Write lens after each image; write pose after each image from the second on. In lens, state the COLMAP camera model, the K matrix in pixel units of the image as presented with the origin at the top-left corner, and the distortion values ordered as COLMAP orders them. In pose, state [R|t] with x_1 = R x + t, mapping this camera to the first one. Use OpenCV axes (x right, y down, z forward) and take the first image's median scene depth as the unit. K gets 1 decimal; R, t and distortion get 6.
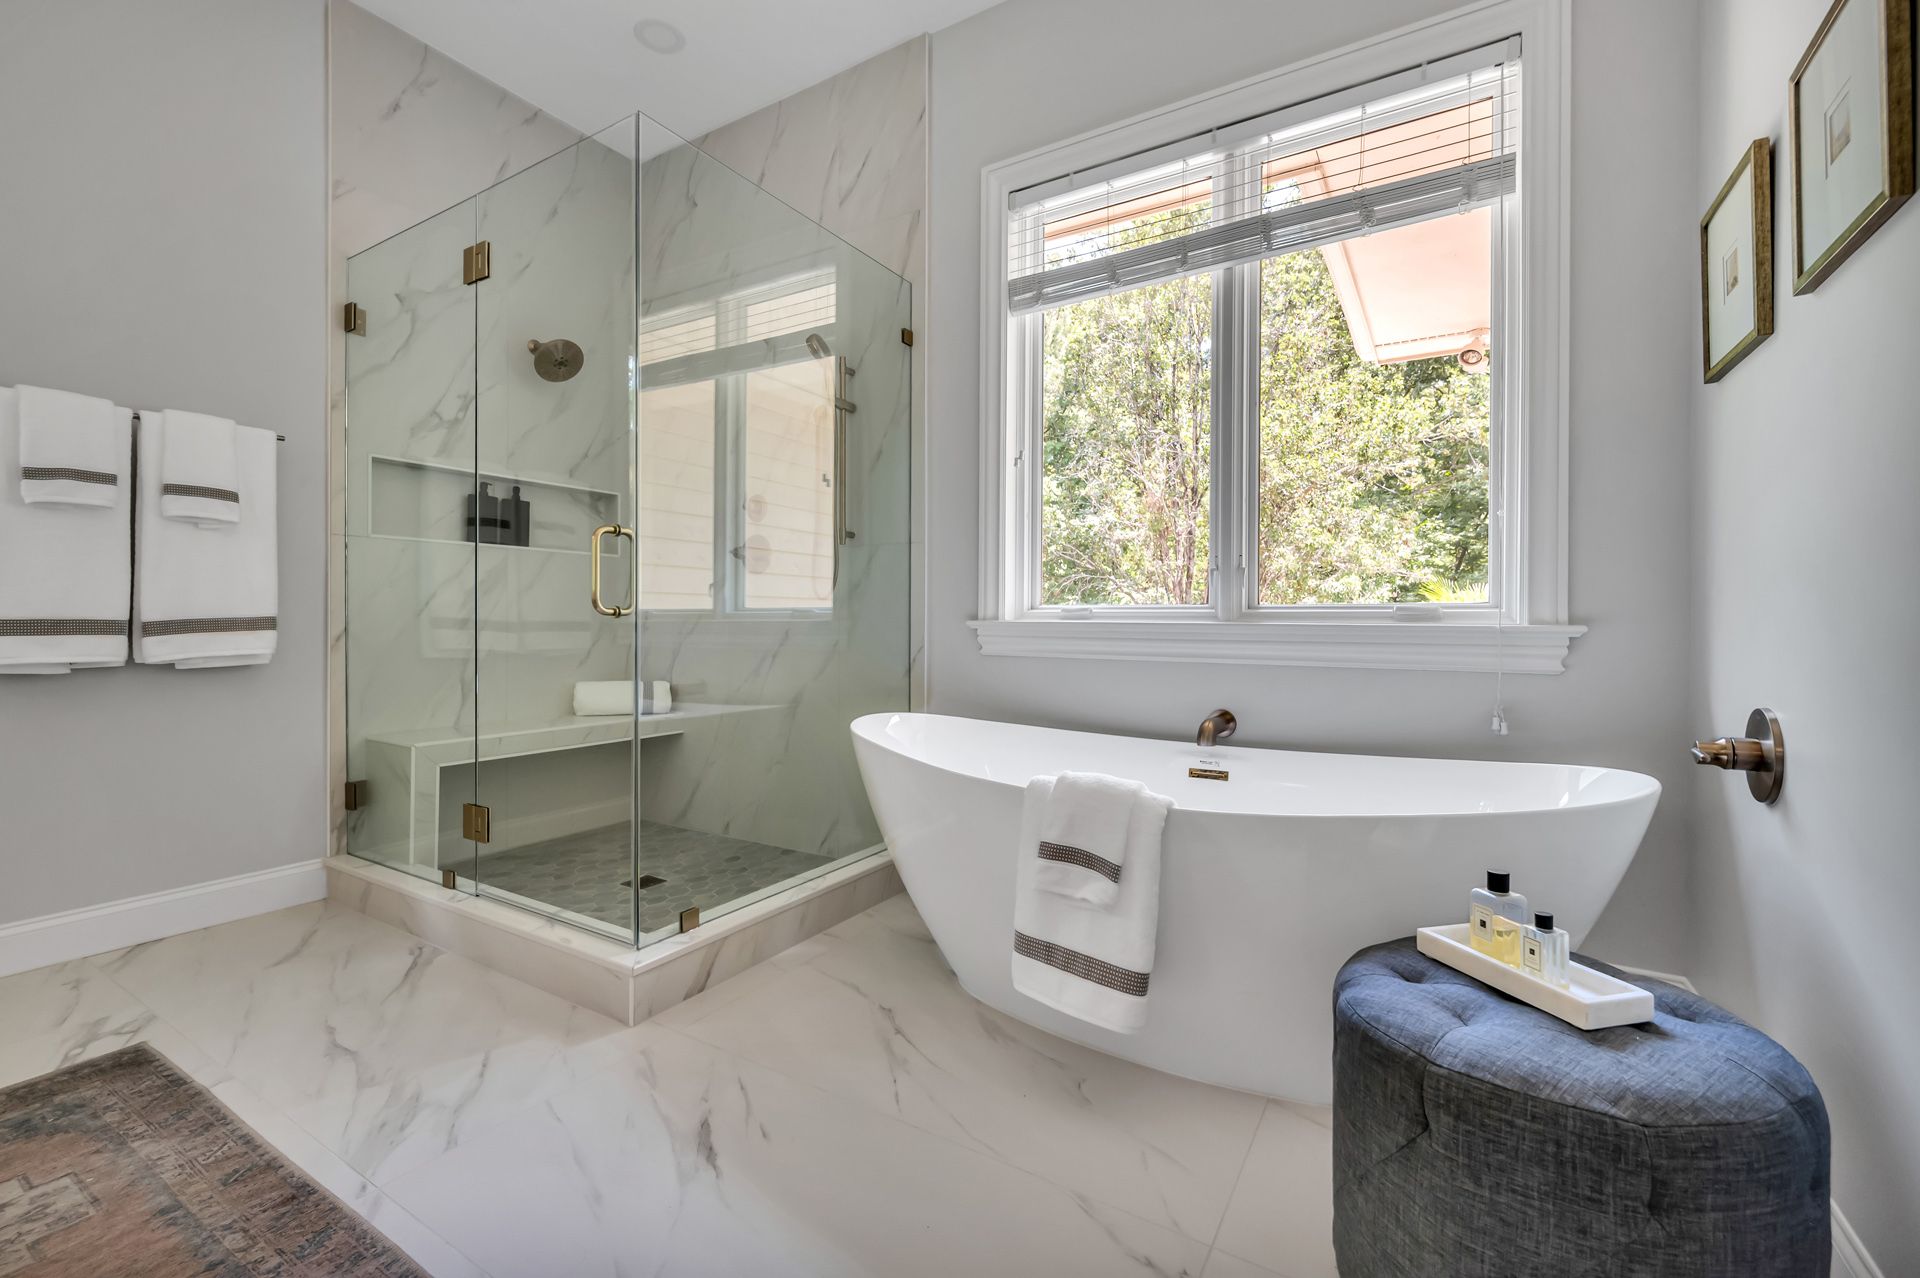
lens RADIAL K [[816.9, 0, 950.4], [0, 816.9, 639.0], [0, 0, 1]] dist [0.001969, -0.000098]
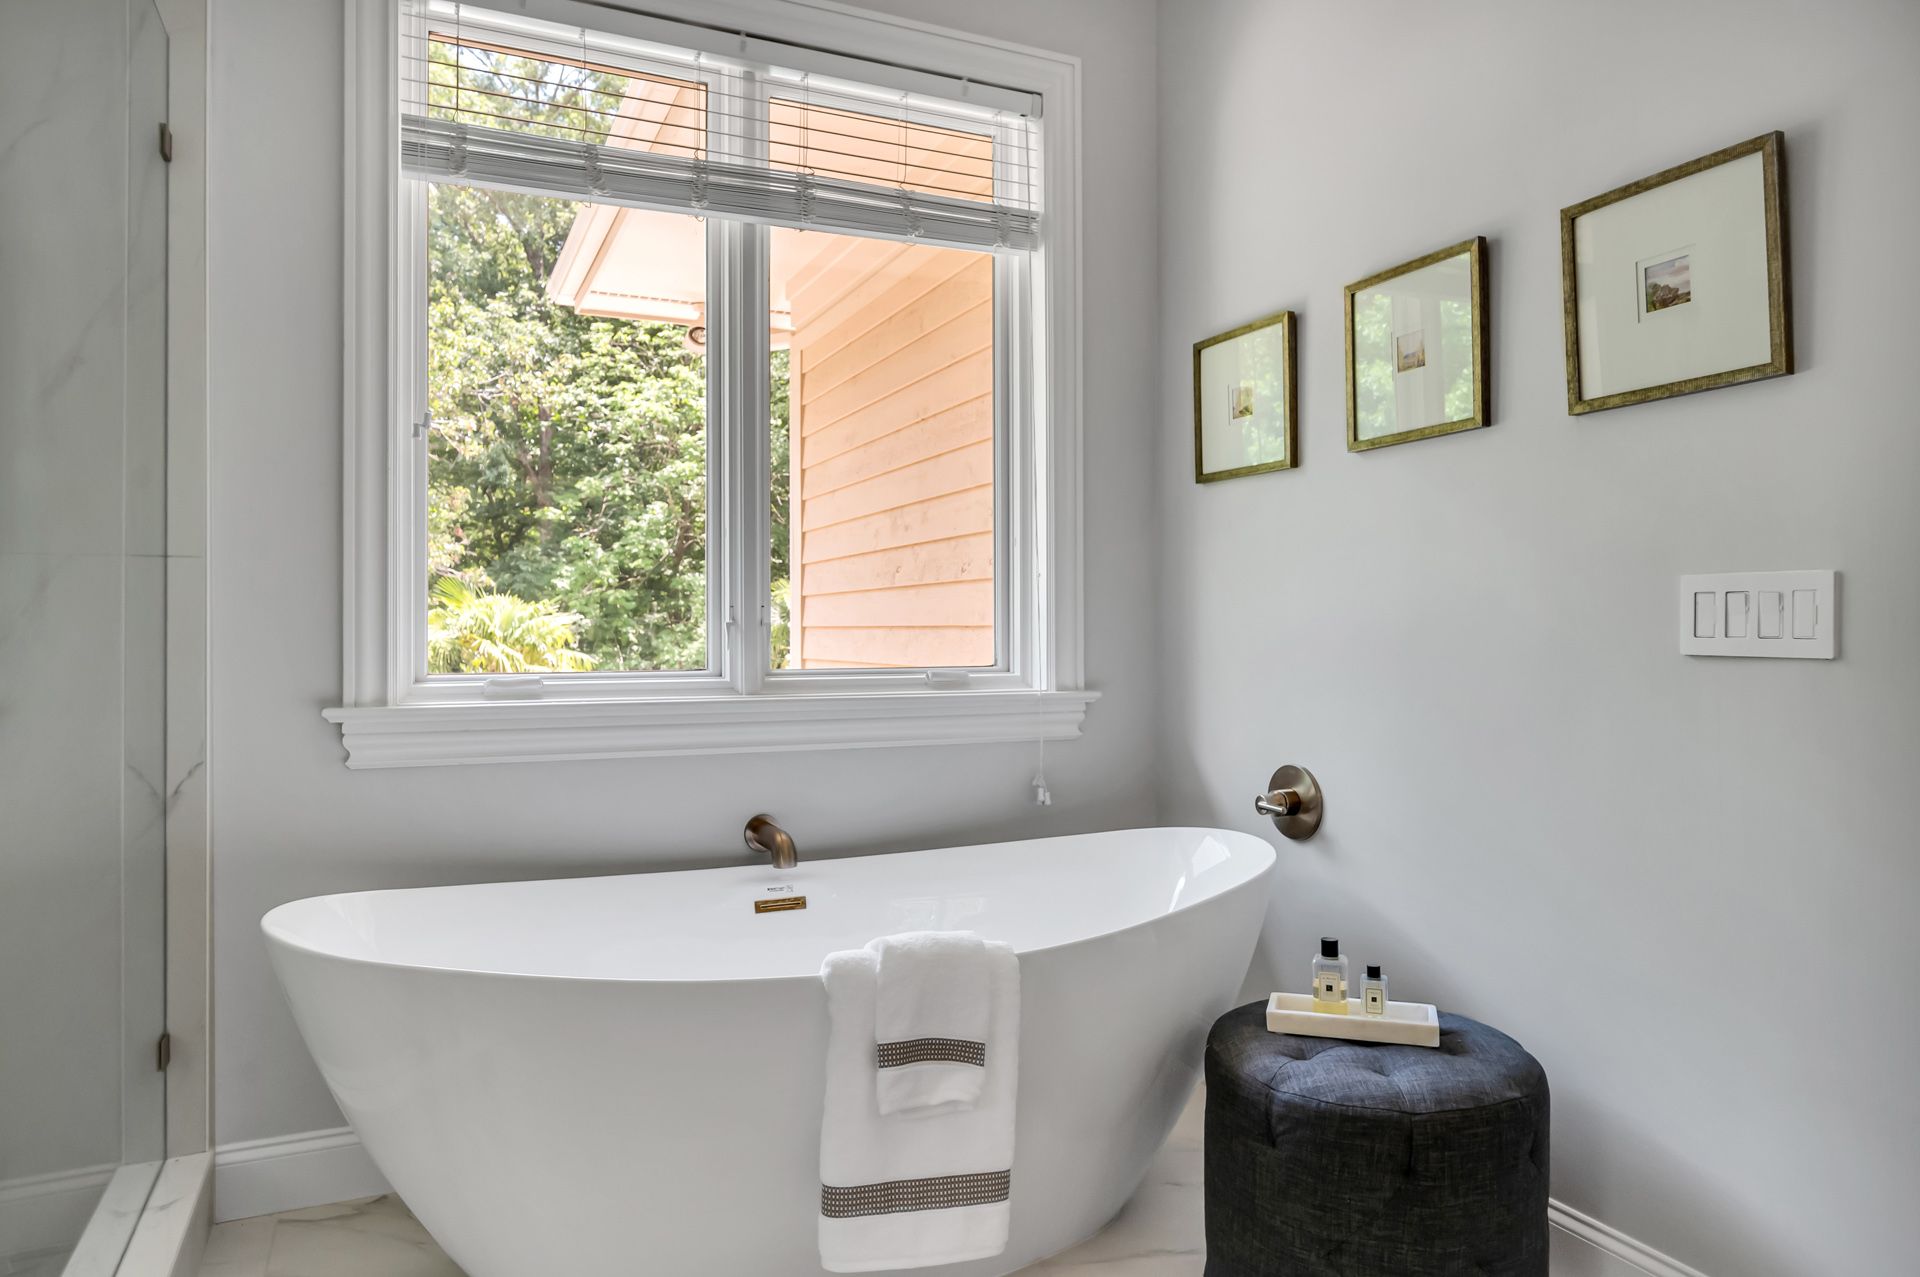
lens RADIAL K [[1204.1, 0, 956.0], [0, 1204.1, 648.8], [0, 0, 1]] dist [-0.006875, 0.005224]
pose [[0.553048, -0.018280, 0.832949, -0.590736], [0.022744, 0.999718, 0.006839, -0.083598], [-0.832839, 0.015163, 0.553308, 0.296042]]
